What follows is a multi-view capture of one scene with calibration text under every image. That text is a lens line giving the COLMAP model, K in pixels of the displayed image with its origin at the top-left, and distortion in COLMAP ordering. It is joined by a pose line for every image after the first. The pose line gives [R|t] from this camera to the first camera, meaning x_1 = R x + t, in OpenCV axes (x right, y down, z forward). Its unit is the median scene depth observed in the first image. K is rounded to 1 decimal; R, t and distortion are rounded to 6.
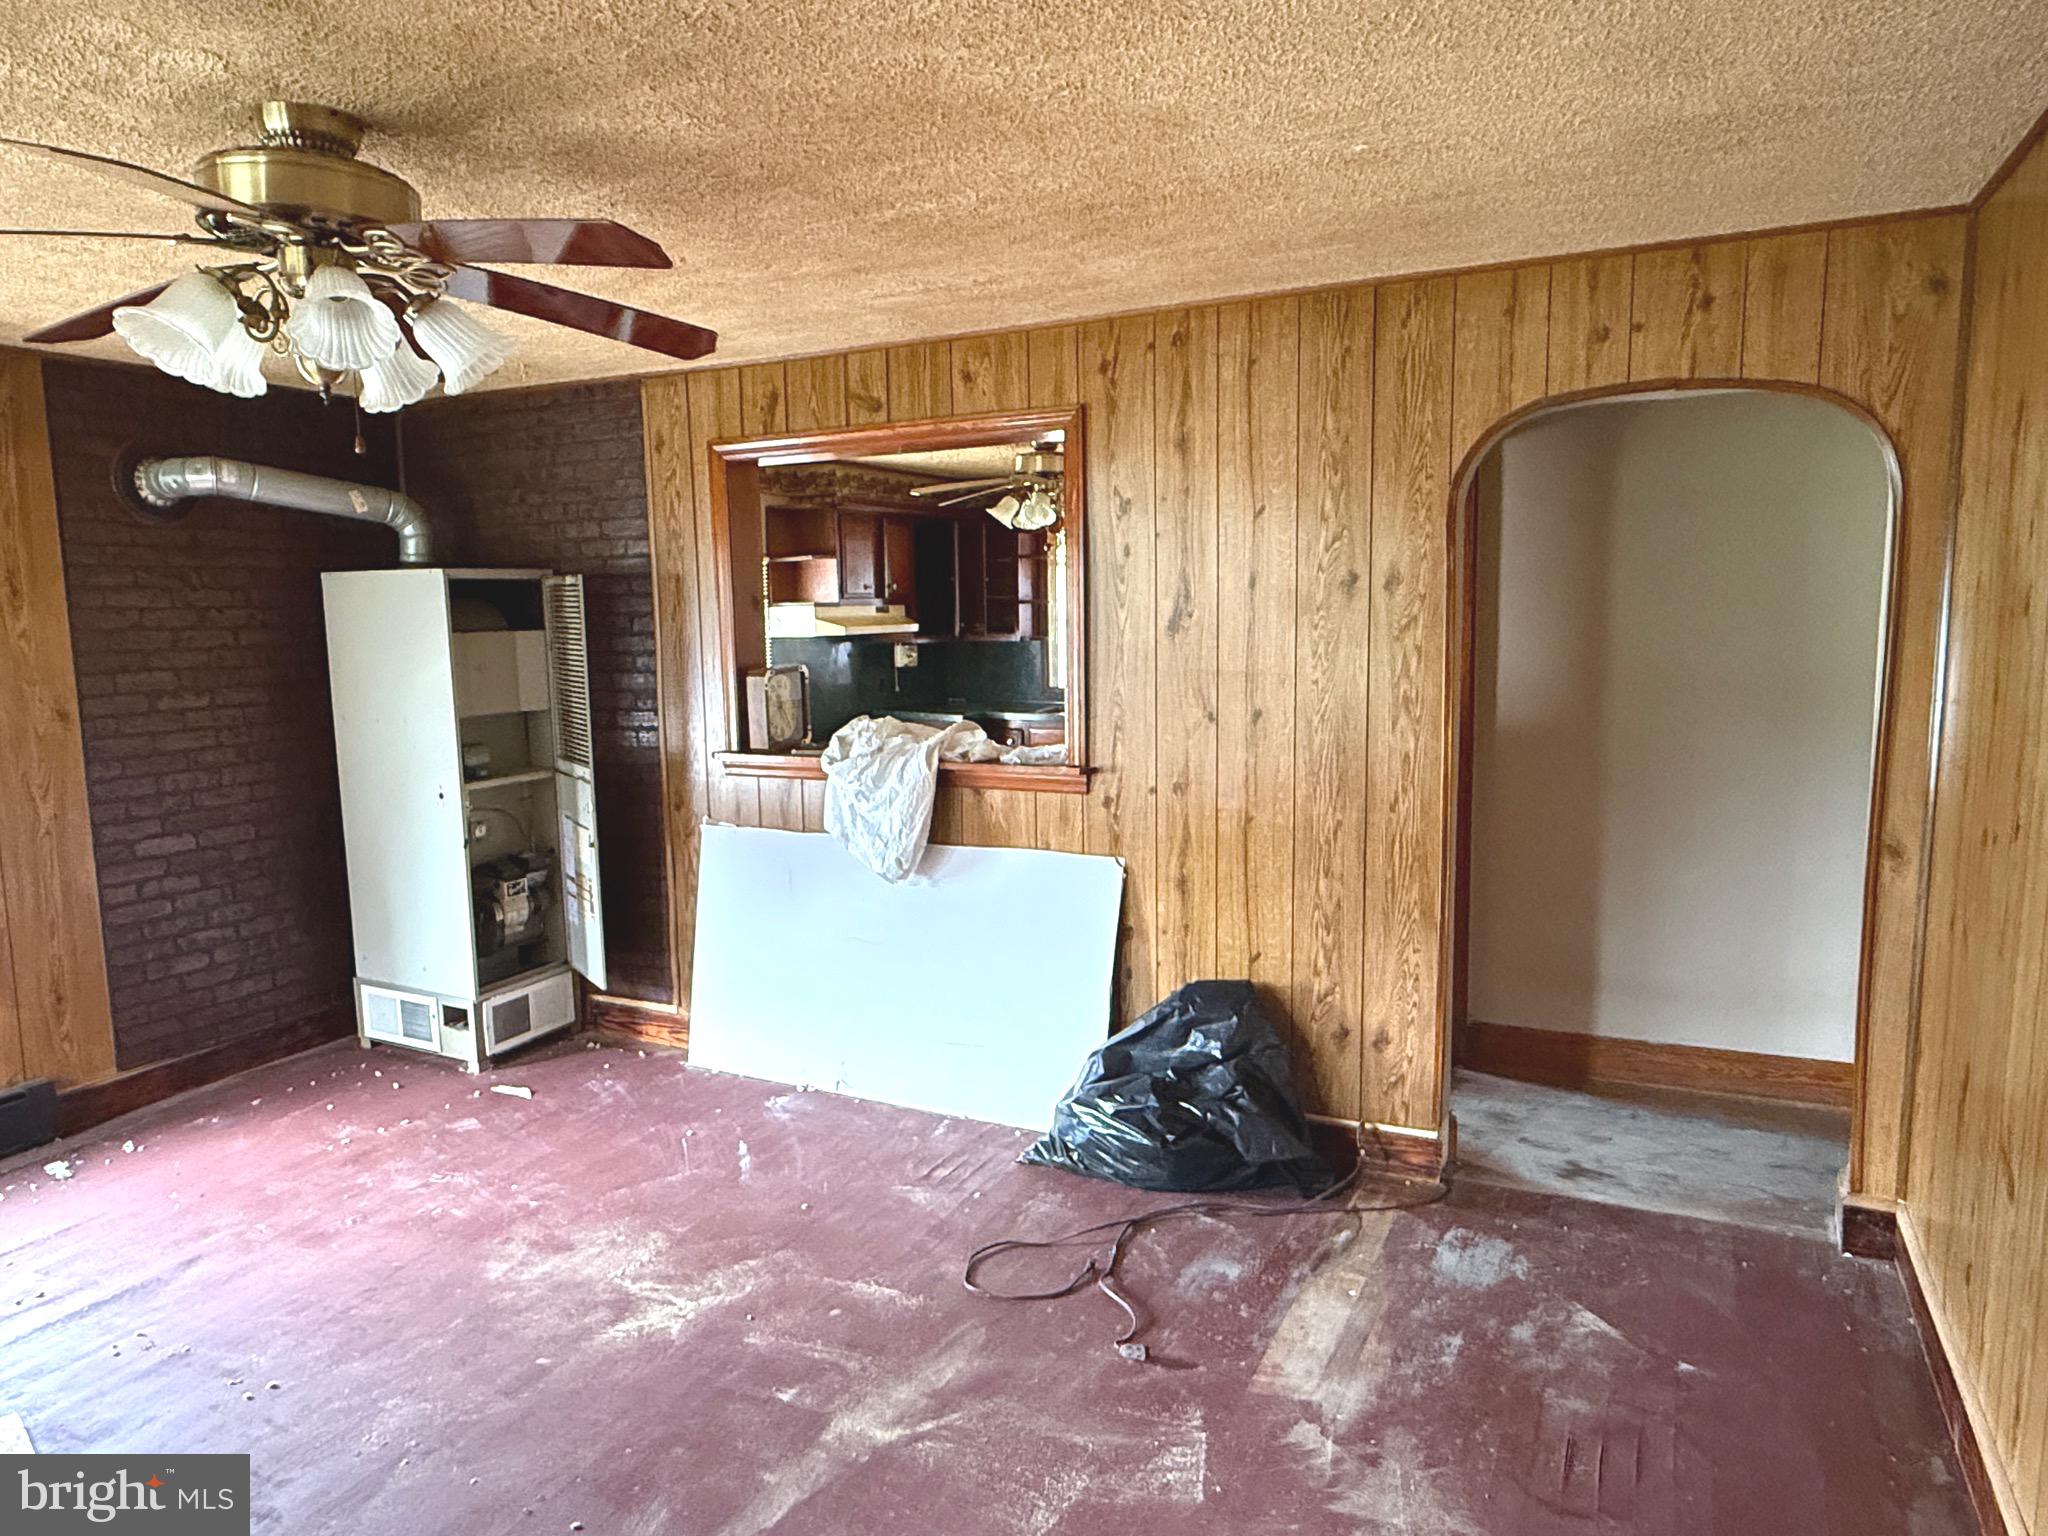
lens RADIAL K [[1328.1, 0, 1019.1], [0, 1328.1, 776.9], [0, 0, 1]] dist [0.002011, 0.003658]
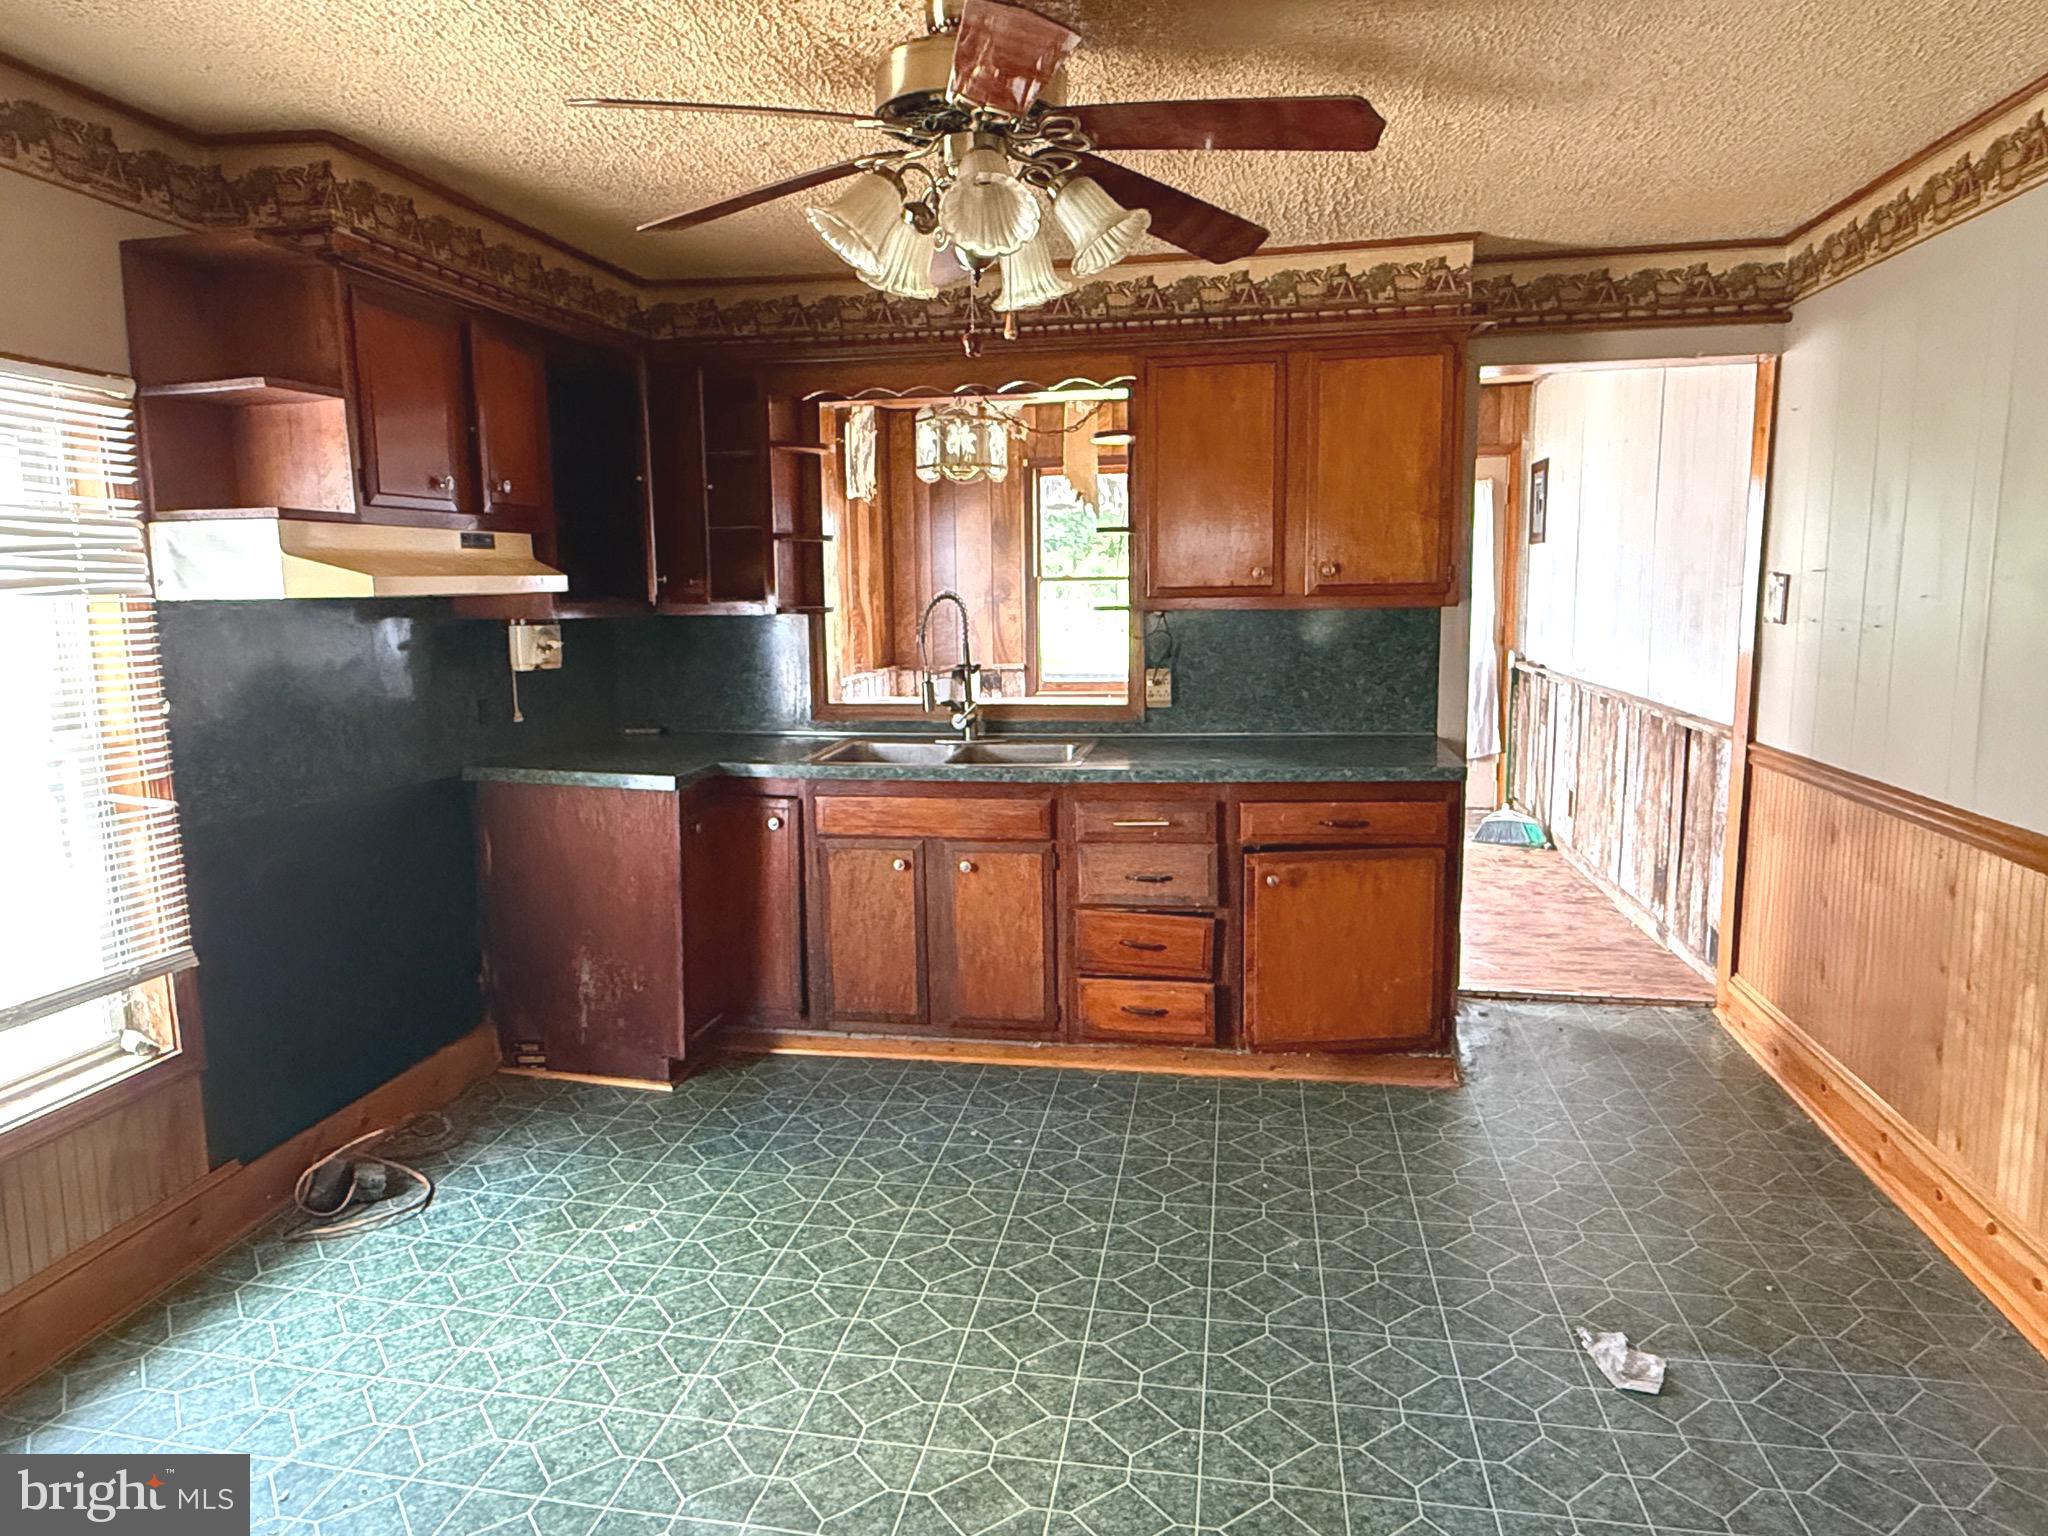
lens RADIAL K [[1328.1, 0, 1028.6], [0, 1328.1, 774.4], [0, 0, 1]] dist [0.002011, 0.003658]
pose [[0.957569, -0.033834, 0.286212, -0.057481], [0.029120, 0.999361, 0.020713, -0.053630], [-0.286730, -0.011500, 0.957942, 0.532333]]
